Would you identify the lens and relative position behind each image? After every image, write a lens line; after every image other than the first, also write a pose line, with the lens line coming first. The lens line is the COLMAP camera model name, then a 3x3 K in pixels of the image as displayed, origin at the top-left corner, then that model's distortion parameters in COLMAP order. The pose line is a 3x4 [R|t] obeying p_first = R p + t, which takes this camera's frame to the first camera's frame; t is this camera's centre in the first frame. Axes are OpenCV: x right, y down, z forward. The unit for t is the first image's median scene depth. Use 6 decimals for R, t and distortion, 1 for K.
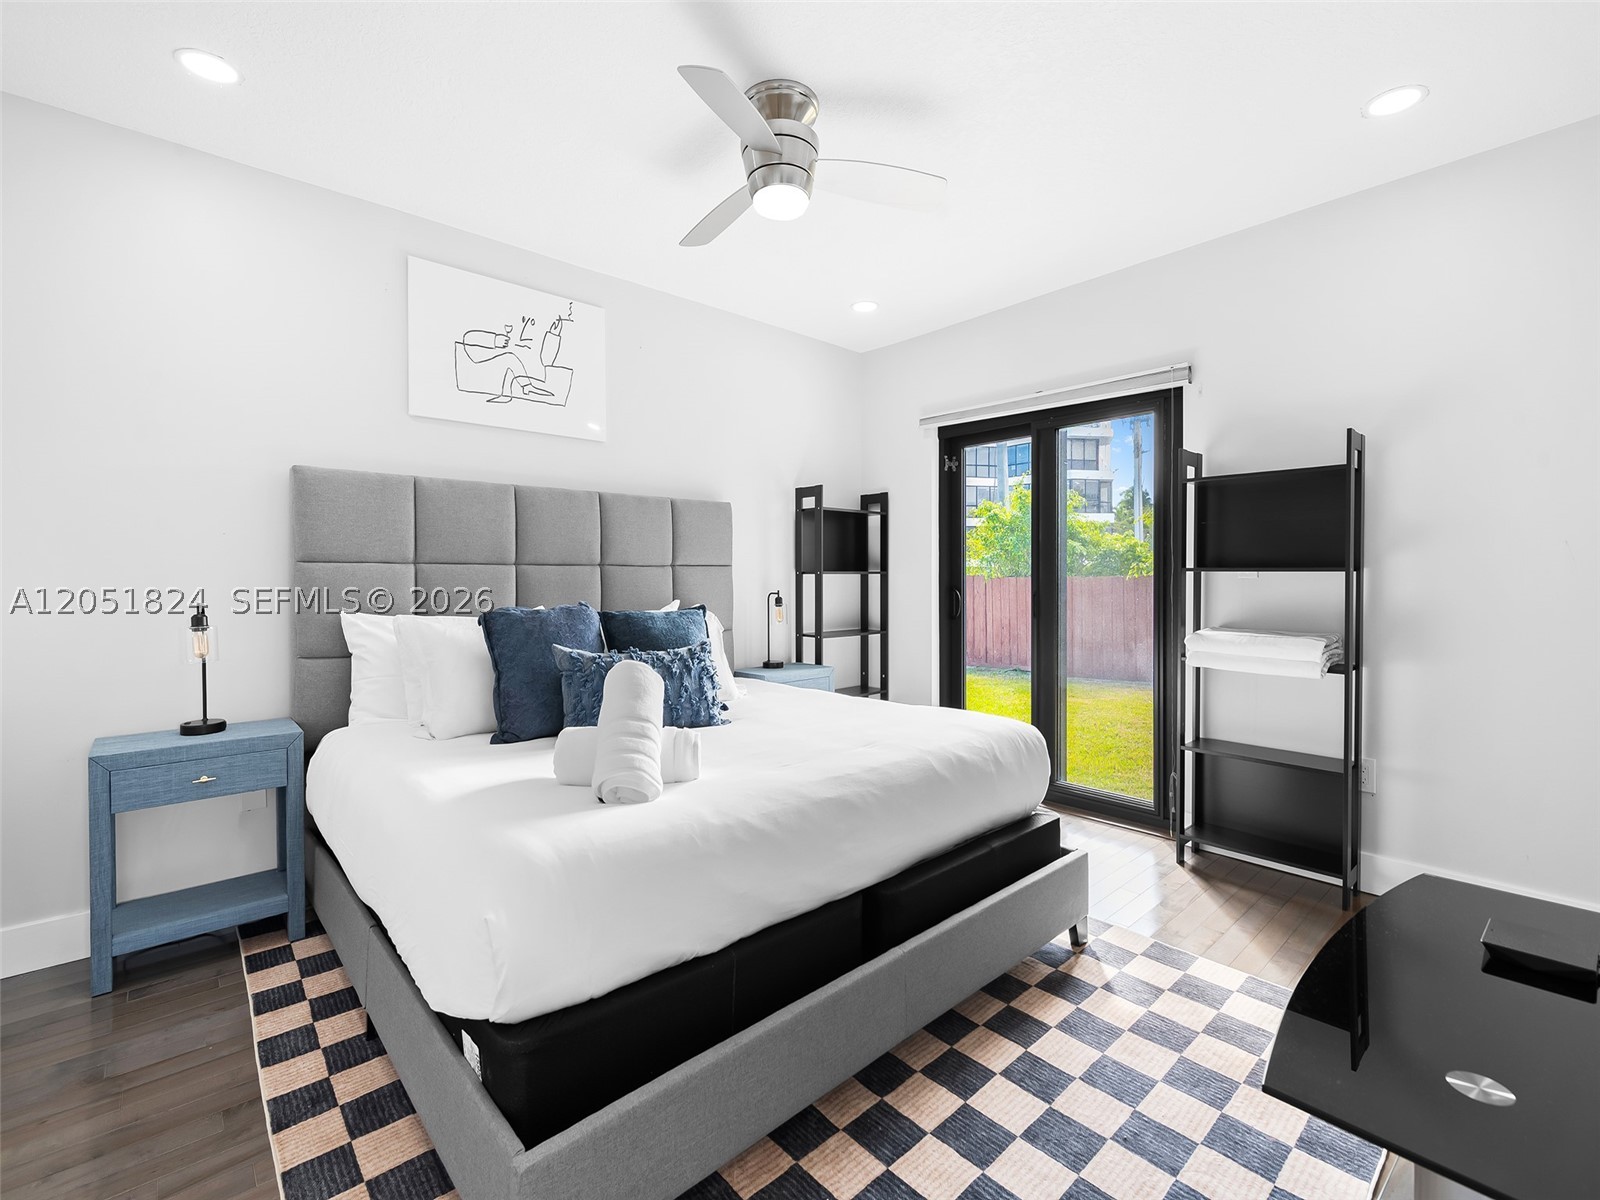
lens RADIAL K [[699.2, 0, 803.0], [0, 699.2, 587.6], [0, 0, 1]] dist [0.003369, -0.001097]
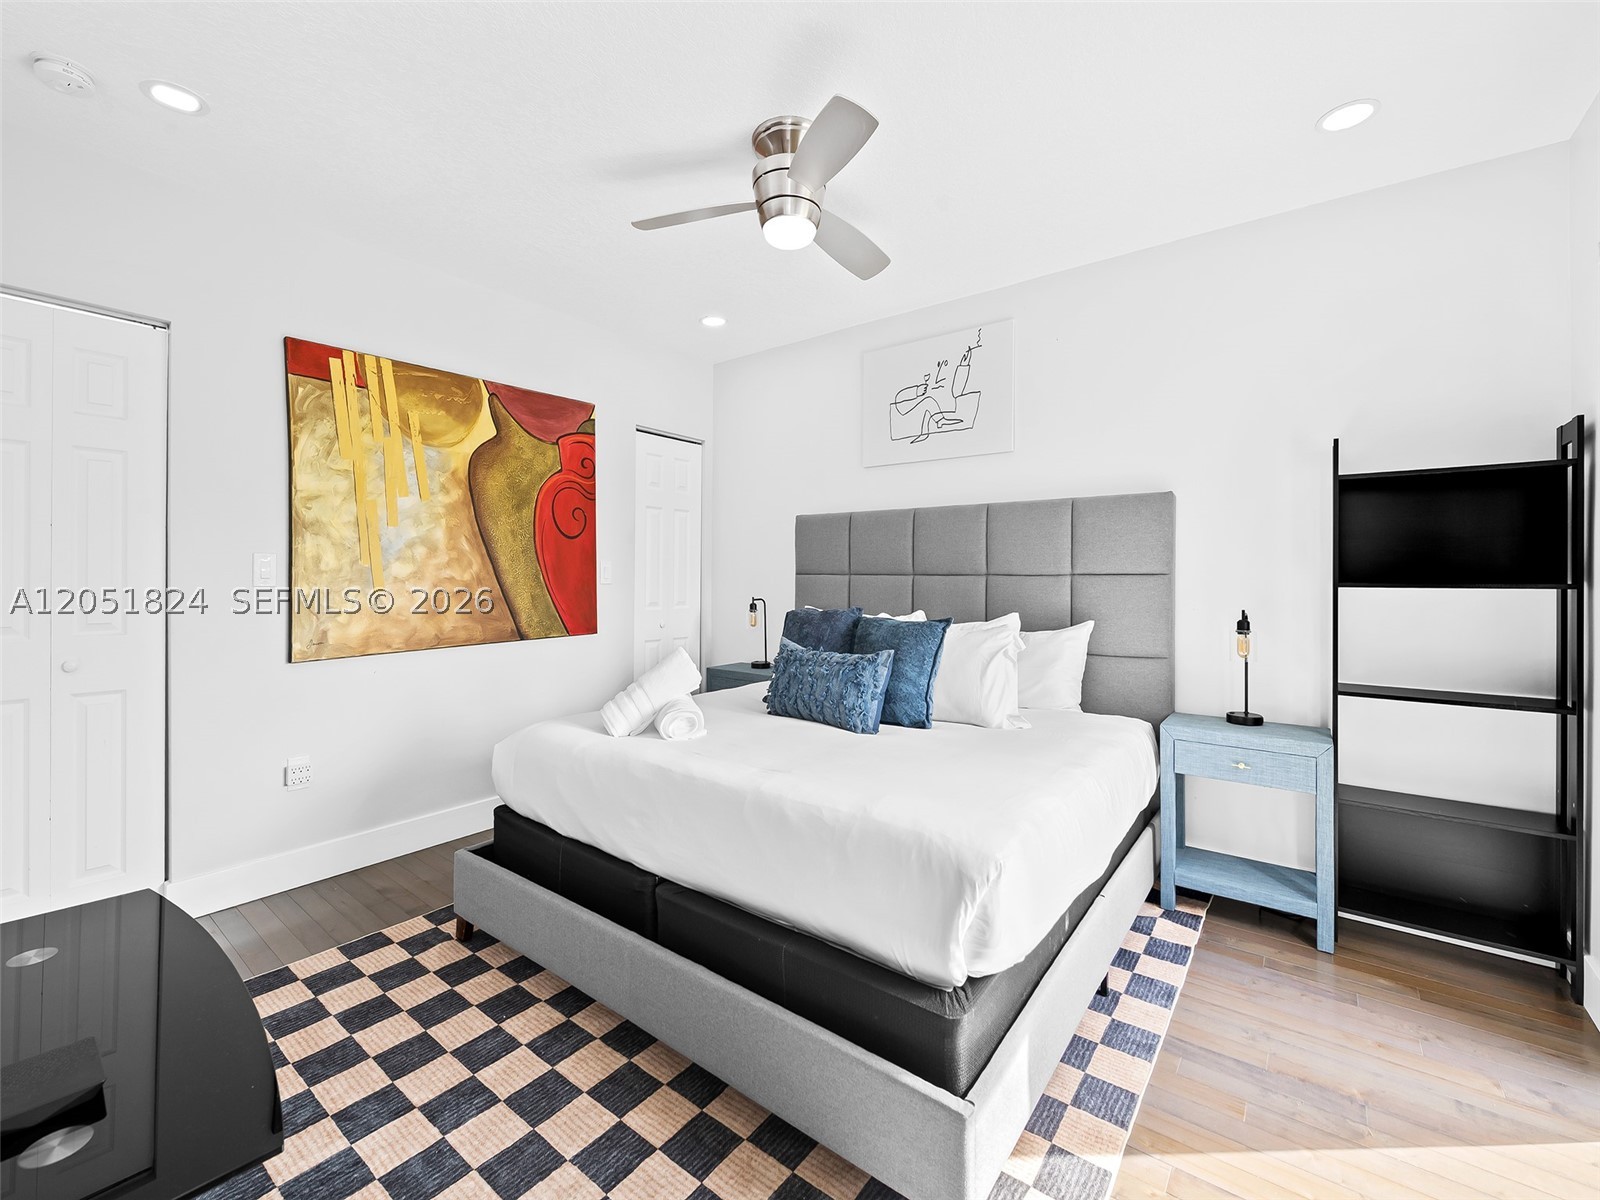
lens RADIAL K [[670.6, 0, 804.9], [0, 670.6, 589.1], [0, 0, 1]] dist [0.000578, -0.001069]
pose [[0.190956, 0.010912, -0.981538, 0.656082], [-0.025899, 0.999646, 0.006075, -0.011397], [0.981257, 0.024261, 0.191171, 0.581046]]
